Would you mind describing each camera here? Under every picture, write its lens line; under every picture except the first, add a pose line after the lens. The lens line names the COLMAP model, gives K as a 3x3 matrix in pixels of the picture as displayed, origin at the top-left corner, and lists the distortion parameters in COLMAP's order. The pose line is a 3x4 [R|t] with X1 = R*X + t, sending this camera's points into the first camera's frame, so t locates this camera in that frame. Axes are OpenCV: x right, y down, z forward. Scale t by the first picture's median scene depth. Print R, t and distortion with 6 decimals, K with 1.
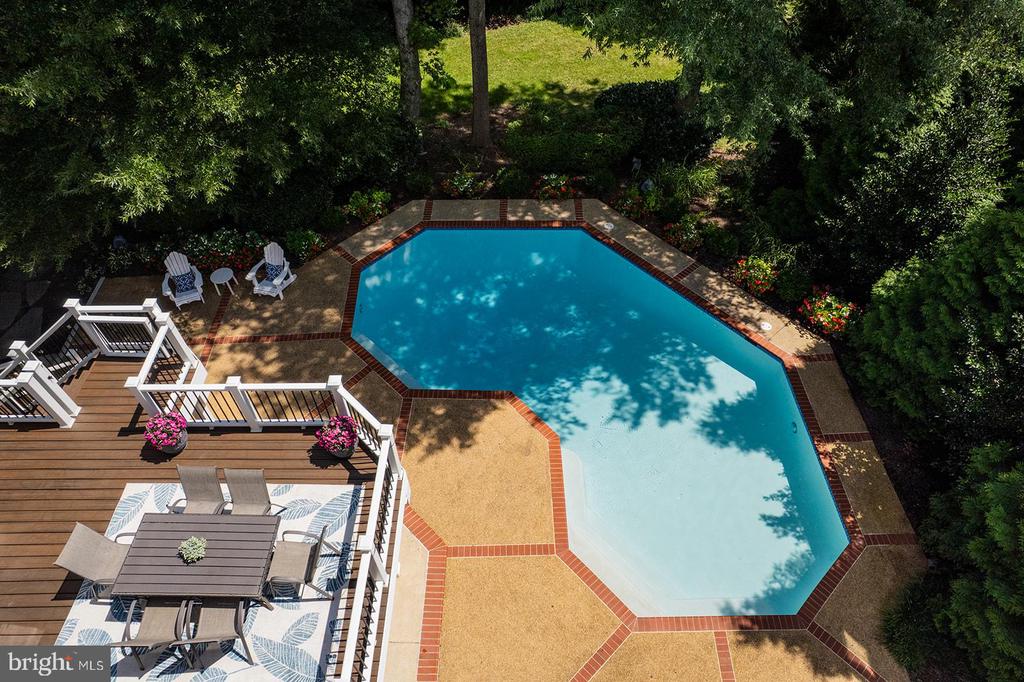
lens RADIAL K [[662.8, 0, 516.2], [0, 662.8, 341.4], [0, 0, 1]] dist [-0.076785, 0.074435]
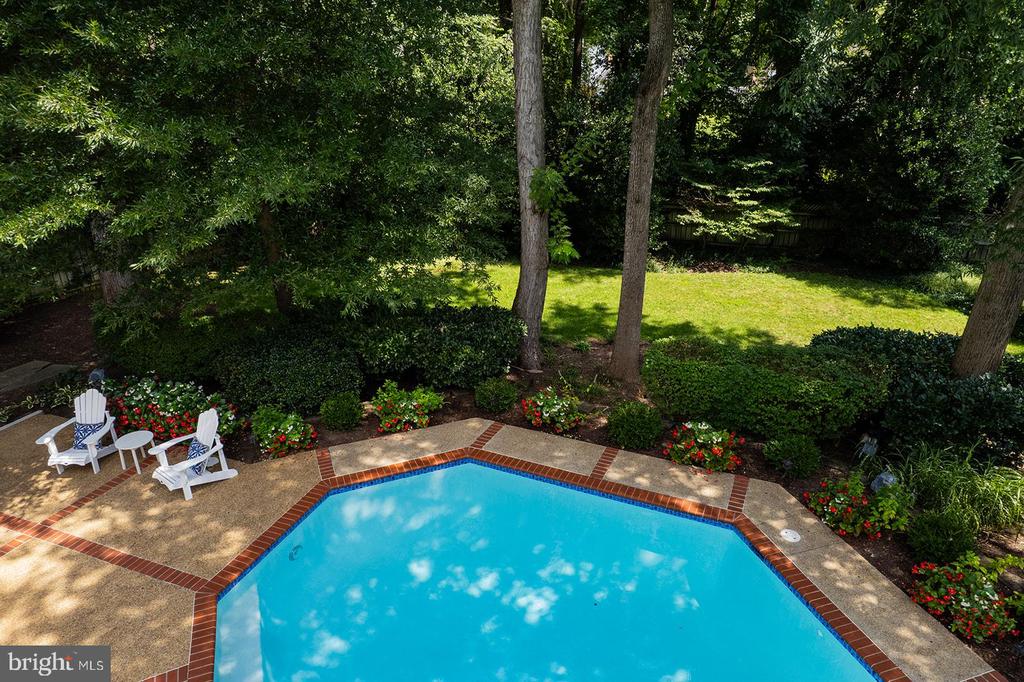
lens RADIAL K [[678.2, 0, 478.0], [0, 678.2, 342.6], [0, 0, 1]] dist [-0.084896, 0.081356]
pose [[0.903269, 0.159532, -0.398315, 0.119227], [-0.305532, 0.890915, -0.336036, -0.066678], [0.301257, 0.425229, 0.853478, 0.476964]]
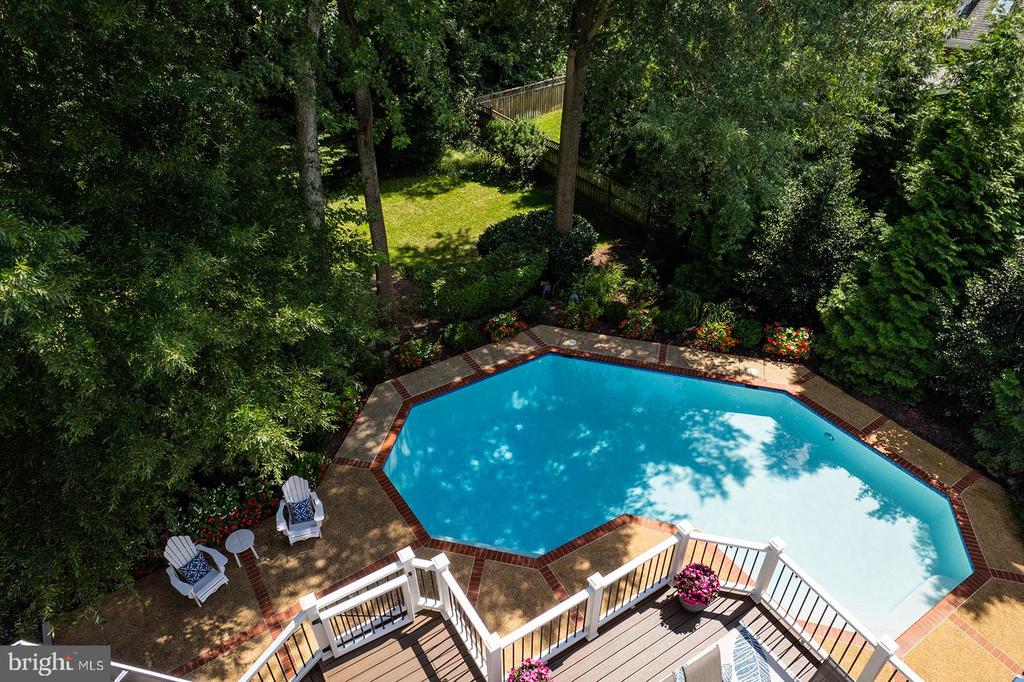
lens RADIAL K [[662.8, 0, 516.2], [0, 662.8, 341.4], [0, 0, 1]] dist [-0.076785, 0.074435]
pose [[0.850997, -0.320494, 0.416037, -0.438252], [0.403006, 0.906477, -0.126039, -0.093548], [-0.336733, 0.274925, 0.900570, 0.082406]]
